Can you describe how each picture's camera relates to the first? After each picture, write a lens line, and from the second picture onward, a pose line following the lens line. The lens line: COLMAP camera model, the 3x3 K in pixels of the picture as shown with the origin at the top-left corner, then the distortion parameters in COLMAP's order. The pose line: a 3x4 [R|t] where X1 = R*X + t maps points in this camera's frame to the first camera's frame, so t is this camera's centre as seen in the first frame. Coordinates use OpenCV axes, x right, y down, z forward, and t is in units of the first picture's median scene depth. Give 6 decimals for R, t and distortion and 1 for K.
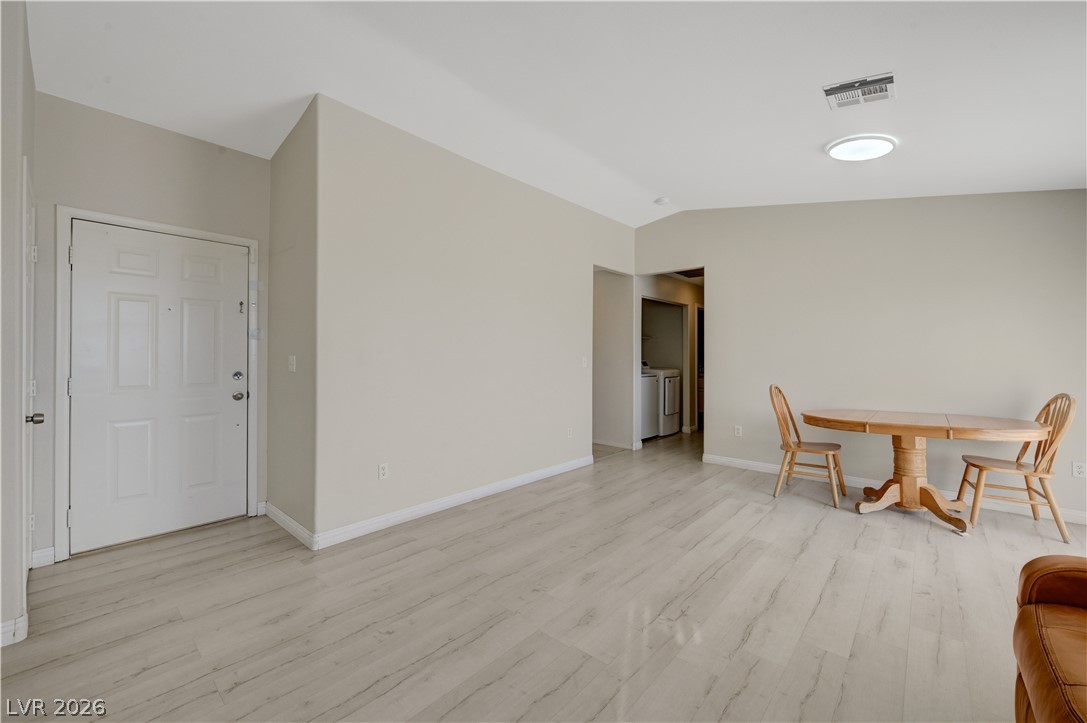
lens RADIAL K [[426.7, 0, 541.2], [0, 426.7, 357.3], [0, 0, 1]] dist [0.001618, 0.000168]
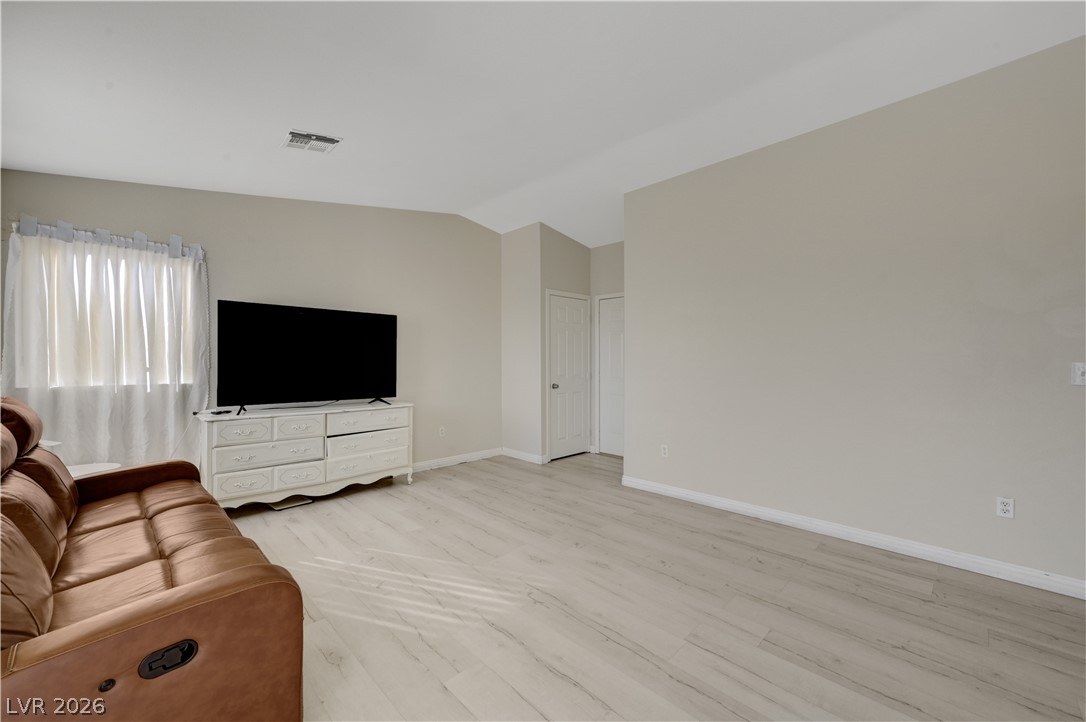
lens RADIAL K [[422.9, 0, 559.5], [0, 422.9, 366.2], [0, 0, 1]] dist [0.001232, 0.000128]
pose [[-0.036369, 0.002933, -0.999334, 0.834626], [-0.001563, 0.999994, 0.002992, 0.006517], [0.999337, 0.001671, -0.036364, 0.660425]]
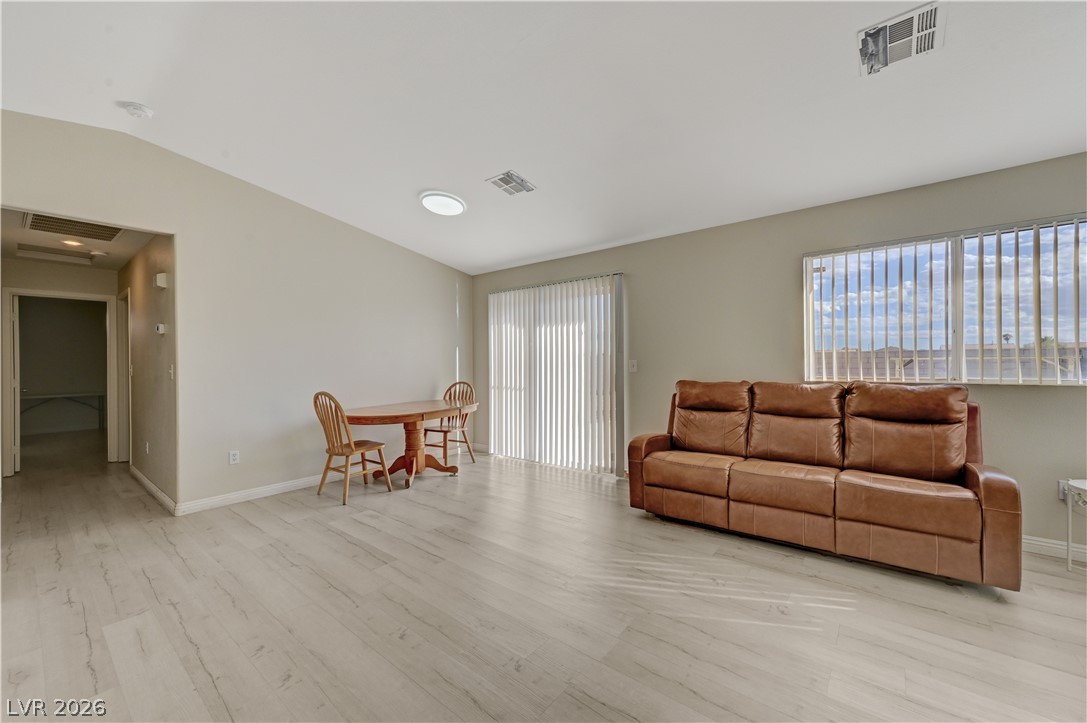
lens RADIAL K [[429.3, 0, 548.8], [0, 429.3, 360.7], [0, 0, 1]] dist [-0.001781, -0.000147]
pose [[-0.049761, -0.005958, 0.998743, -0.517728], [0.011699, 0.999910, 0.006548, -0.006554], [-0.998693, 0.012010, -0.049686, 0.649364]]
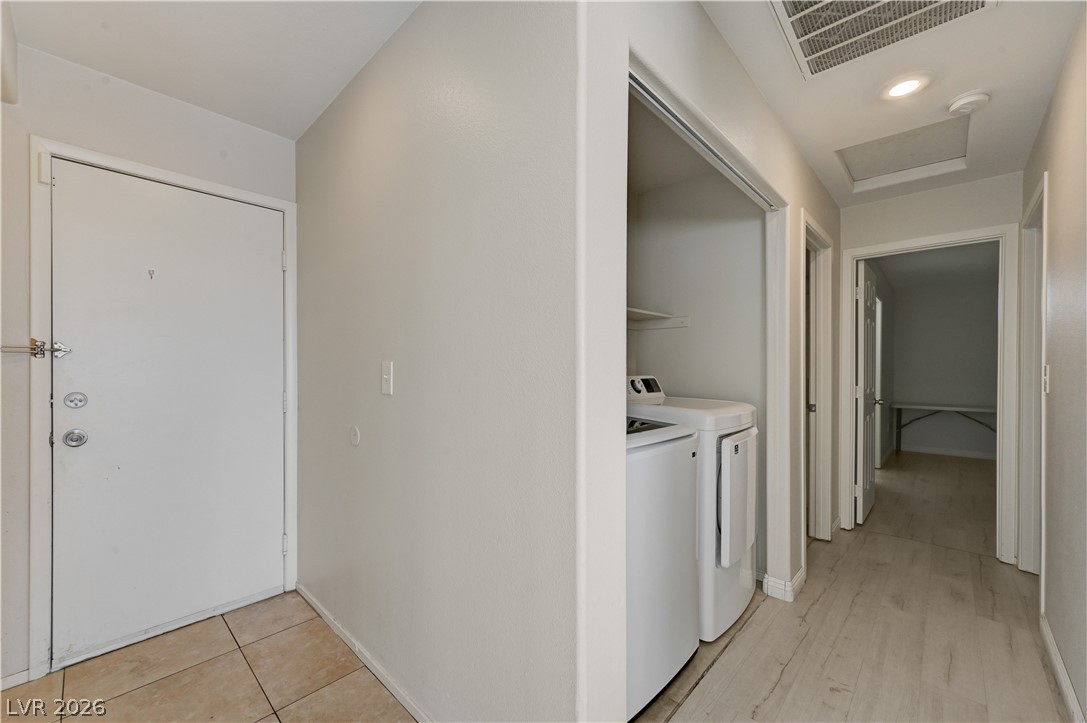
lens RADIAL K [[429.3, 0, 548.8], [0, 429.3, 360.7], [0, 0, 1]] dist [-0.001781, -0.000147]
pose [[0.999789, 0.004090, -0.020152, 0.362896], [-0.004340, 0.999914, -0.012369, 0.004785], [0.020100, 0.012454, 0.999720, 1.418906]]
